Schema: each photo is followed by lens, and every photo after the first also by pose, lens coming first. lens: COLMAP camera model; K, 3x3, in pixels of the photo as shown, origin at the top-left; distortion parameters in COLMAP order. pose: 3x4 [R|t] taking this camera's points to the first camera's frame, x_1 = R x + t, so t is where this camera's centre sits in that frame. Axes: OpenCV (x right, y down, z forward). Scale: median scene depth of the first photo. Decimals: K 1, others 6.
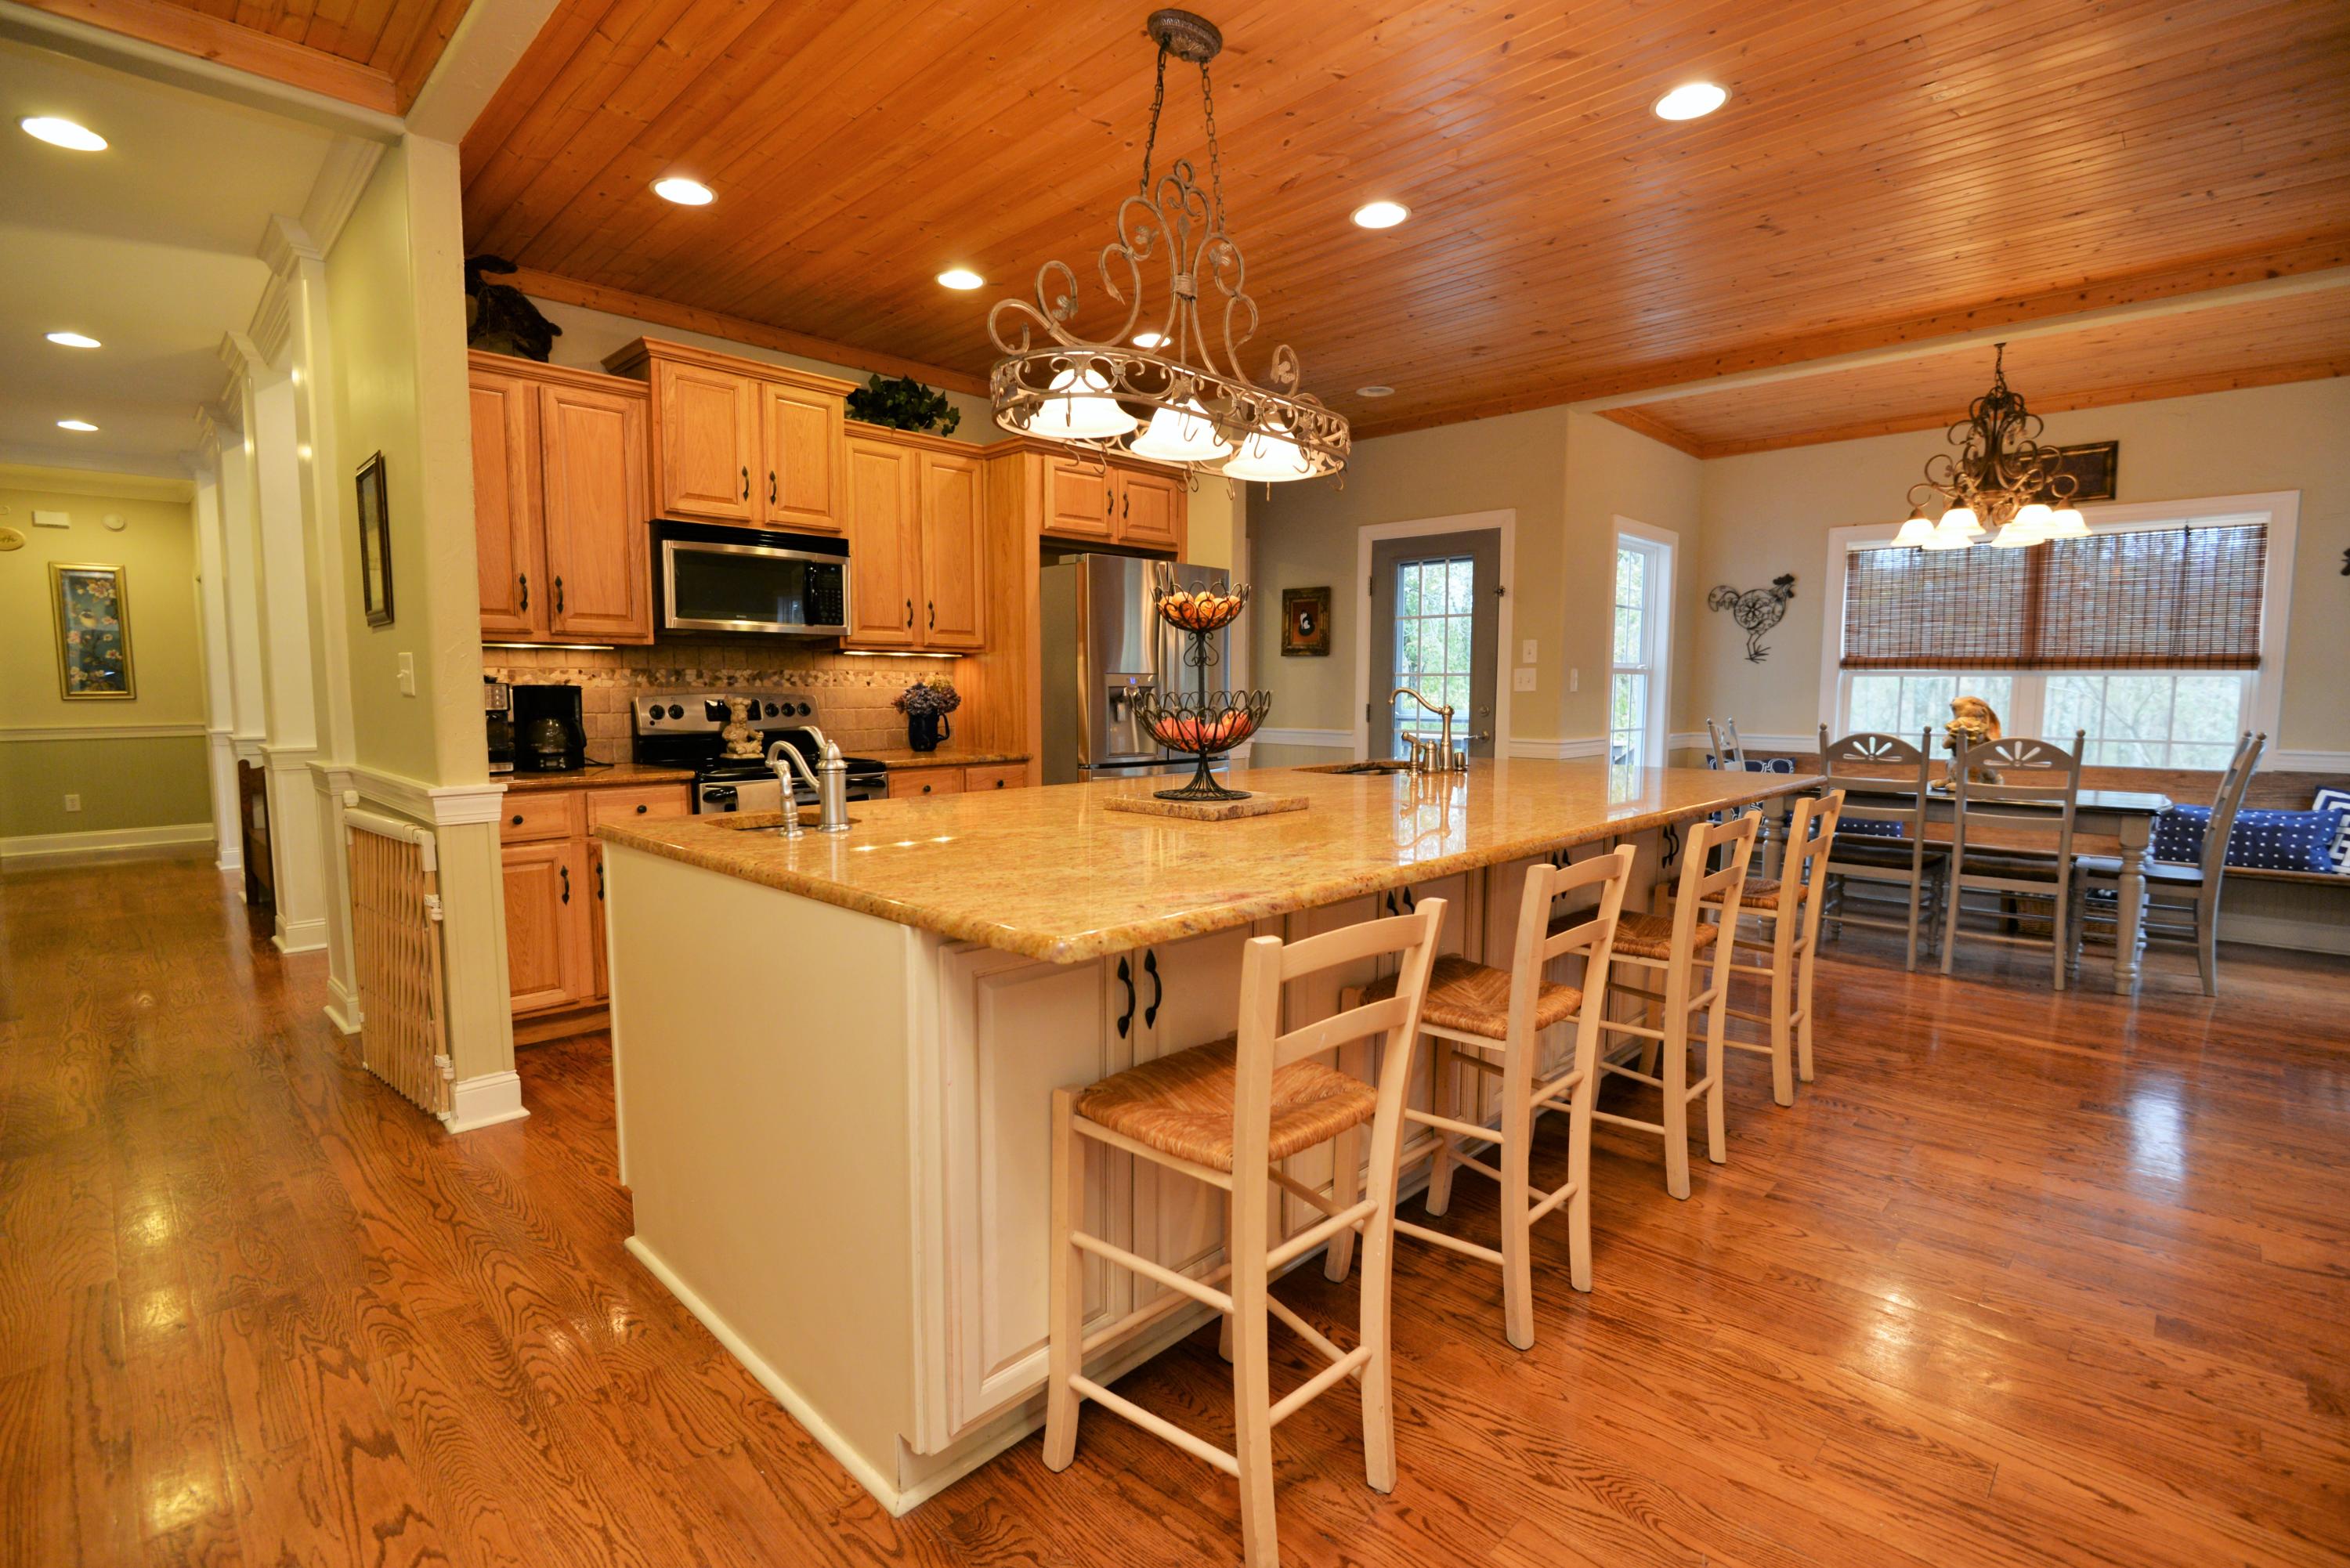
lens RADIAL K [[1086.9, 0, 1178.8], [0, 1086.9, 785.6], [0, 0, 1]] dist [-0.018555, -0.001213]
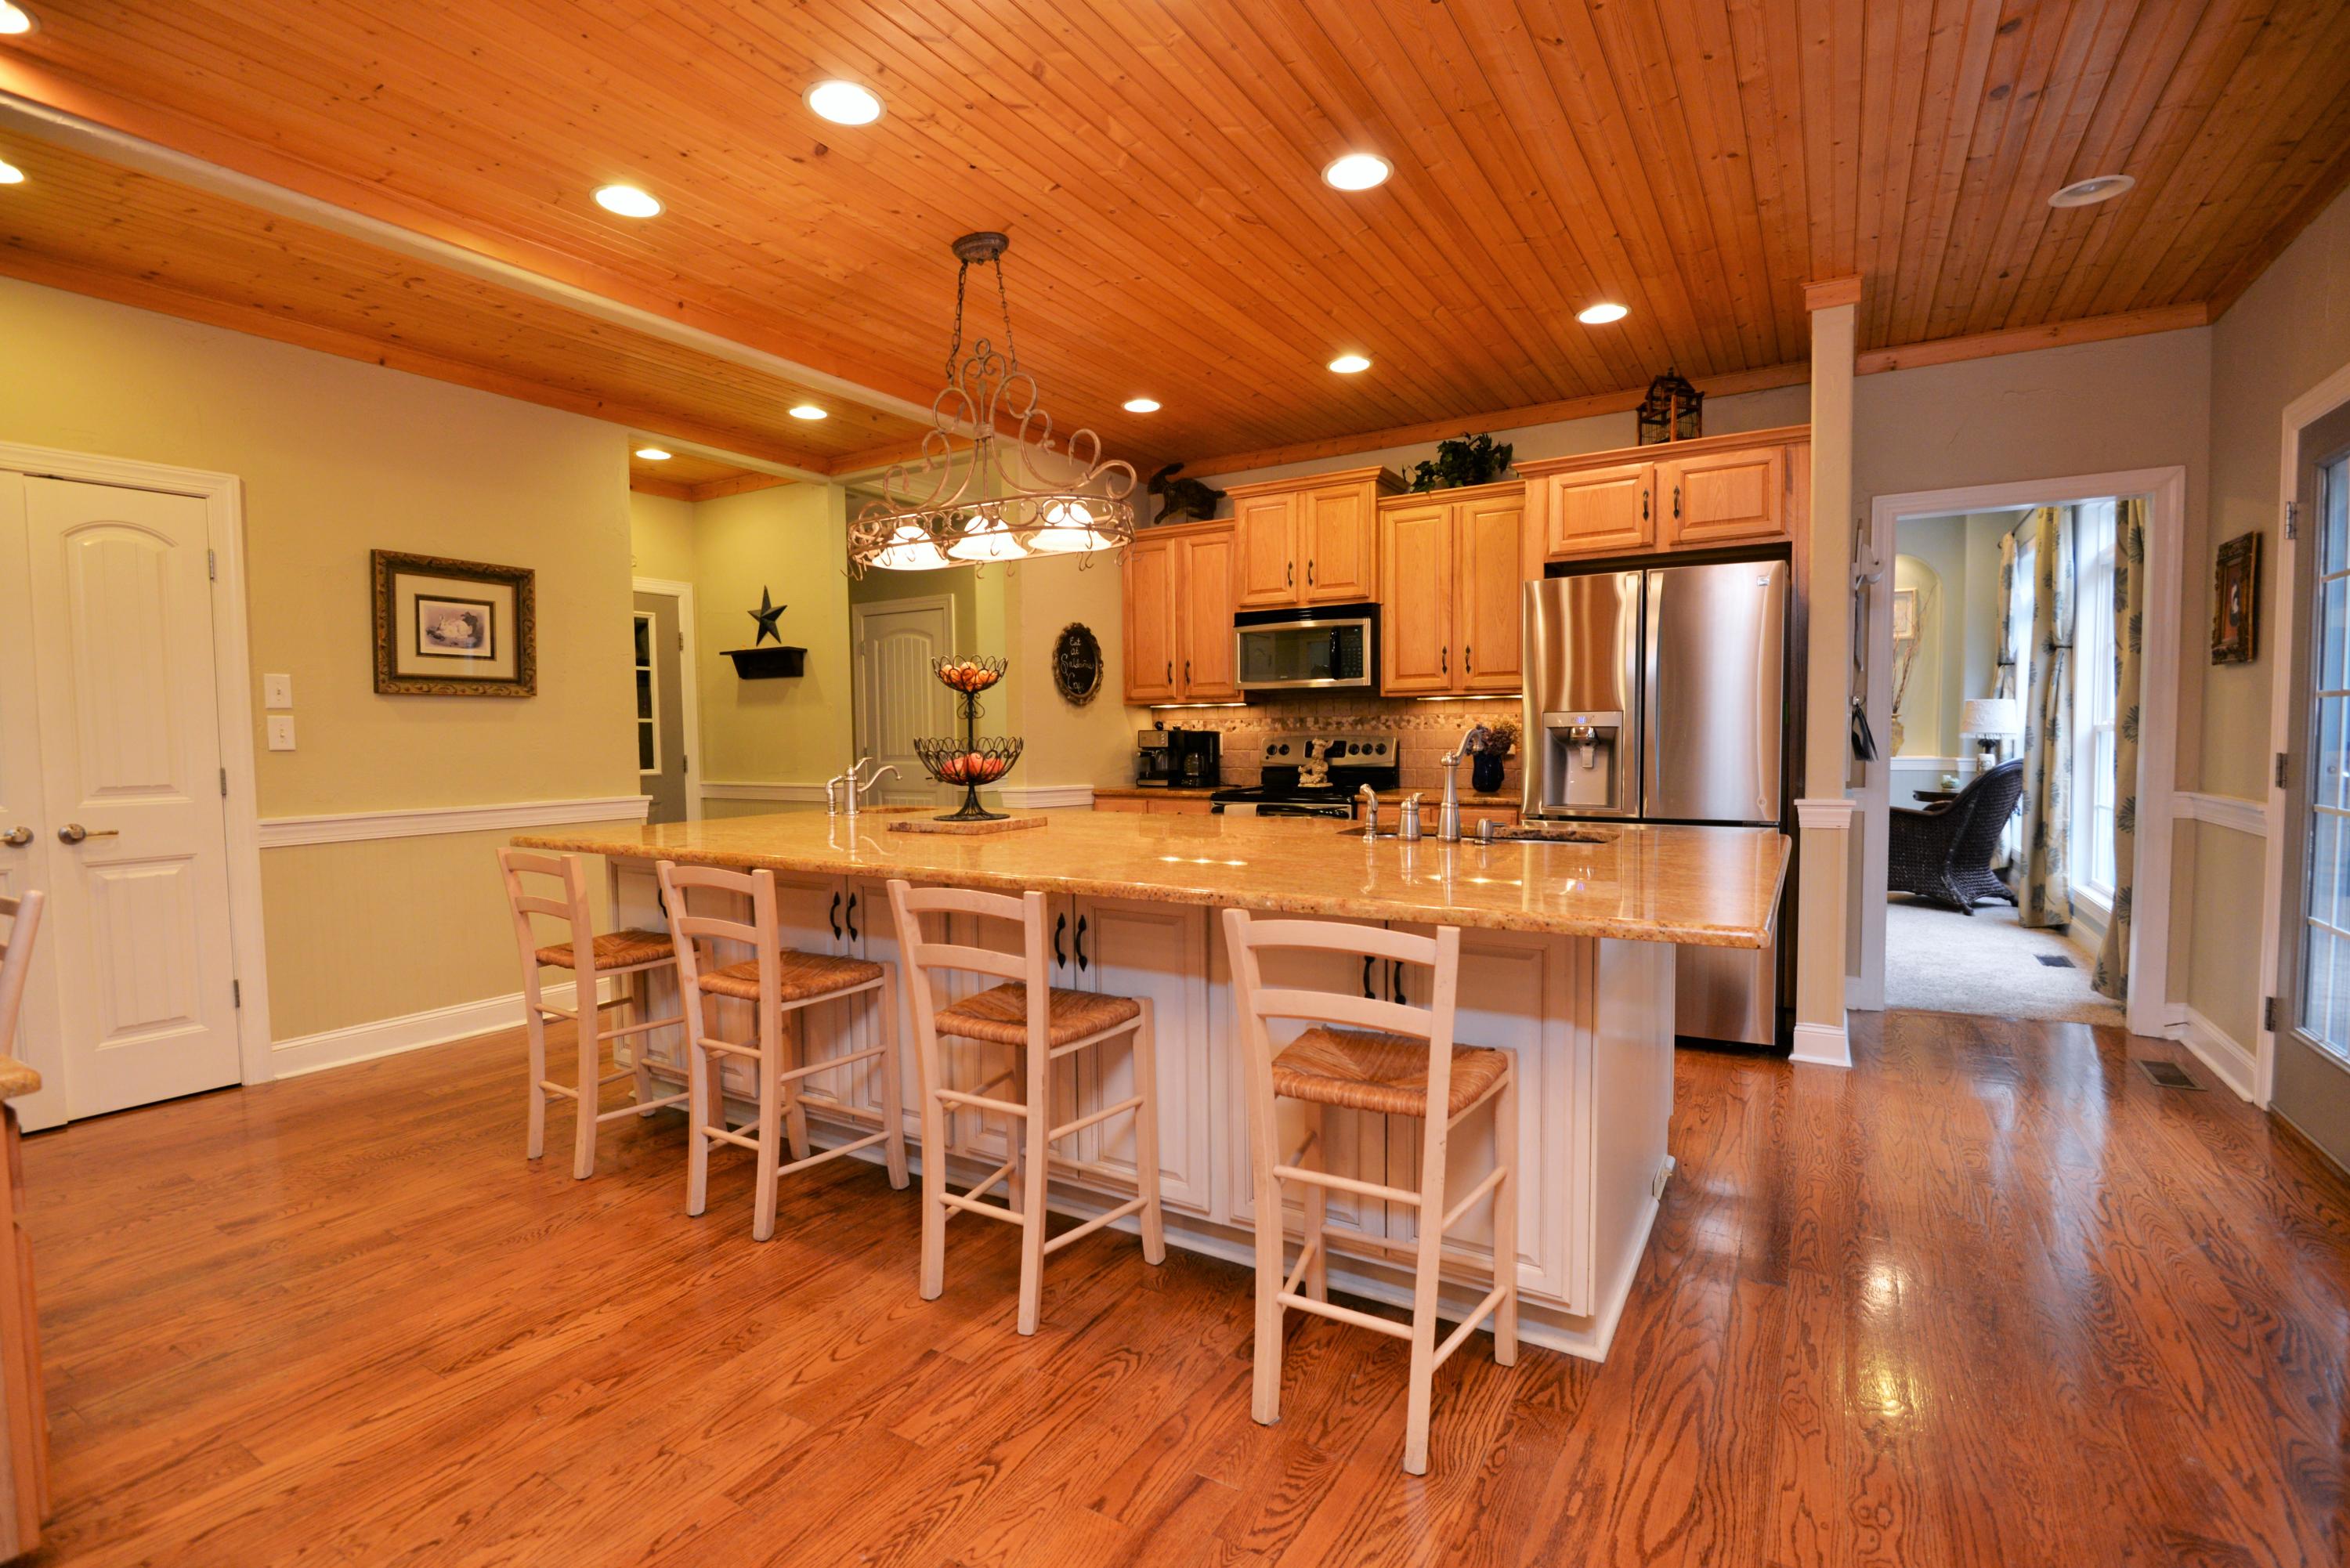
lens RADIAL K [[1076.4, 0, 1171.9], [0, 1076.4, 790.1], [0, 0, 1]] dist [-0.015214, -0.000701]
pose [[0.225011, 0.048742, -0.973136, 0.698526], [-0.074051, 0.996715, 0.032801, -0.045103], [0.971538, 0.064681, 0.227881, 0.492734]]
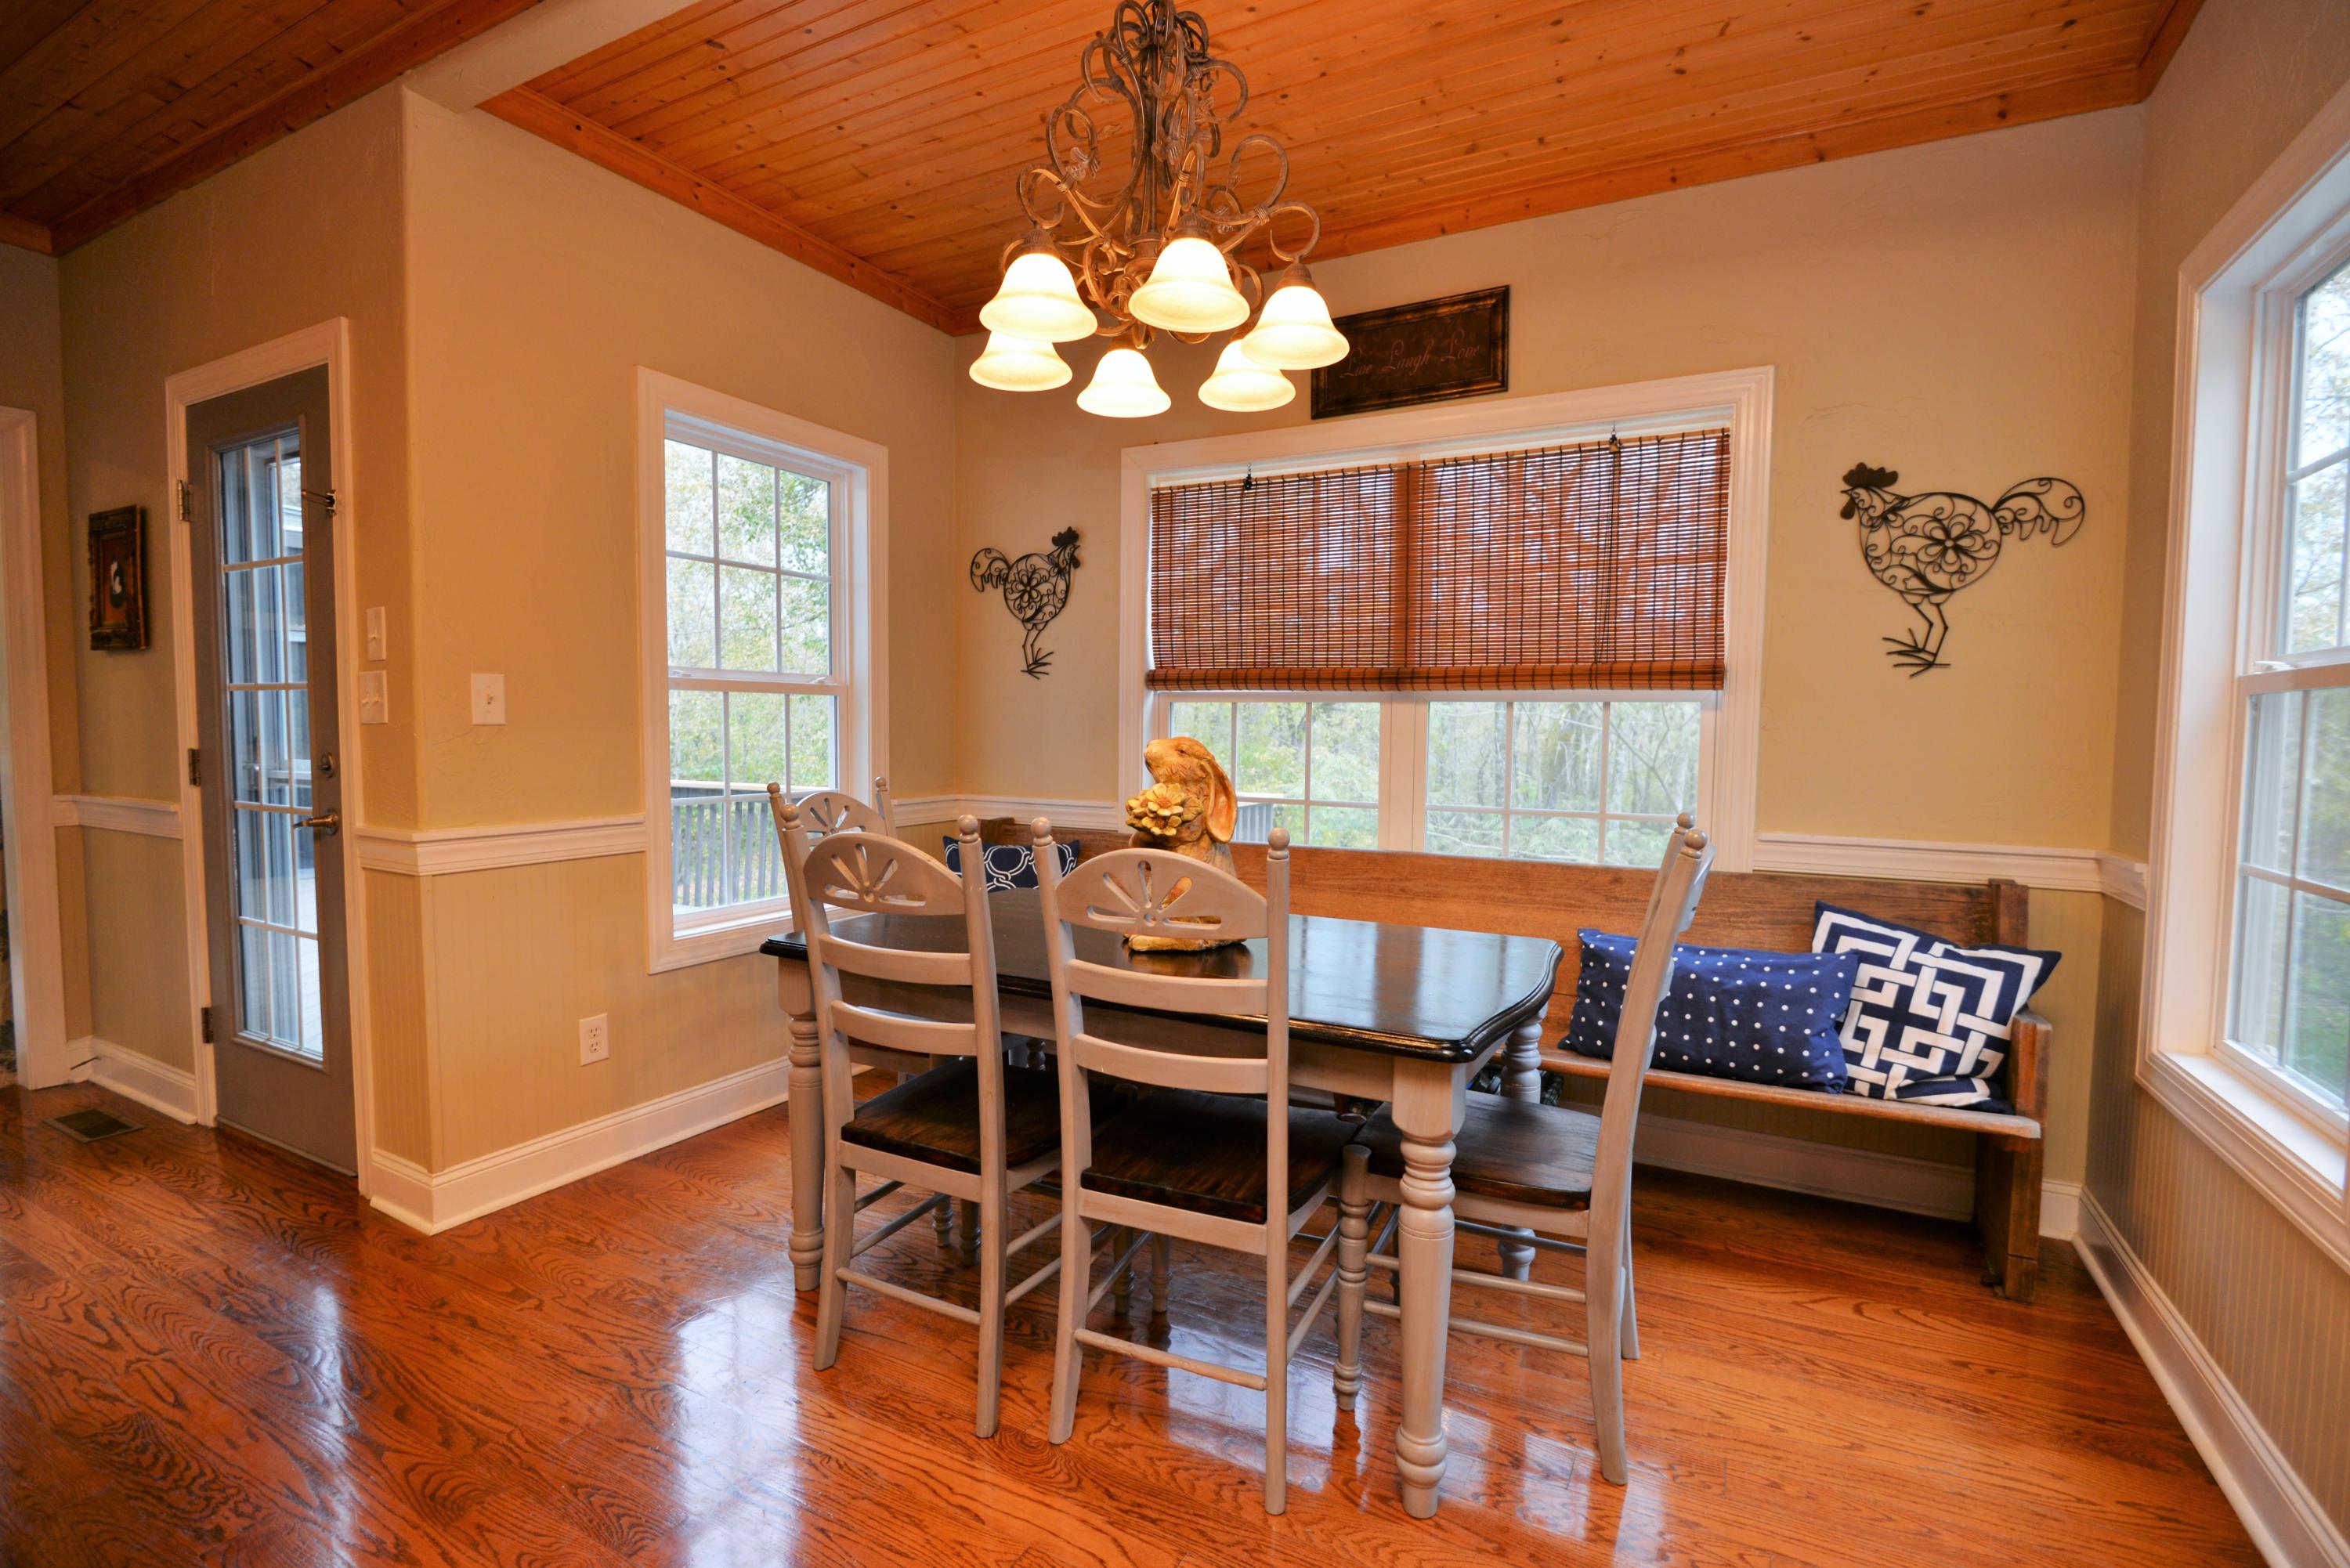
lens RADIAL K [[1076.4, 0, 1171.9], [0, 1076.4, 790.1], [0, 0, 1]] dist [-0.015214, -0.000701]
pose [[0.959974, -0.009204, 0.279939, 0.590880], [0.016583, 0.999574, -0.024003, -0.048871], [-0.279599, 0.027685, 0.959718, 0.554566]]
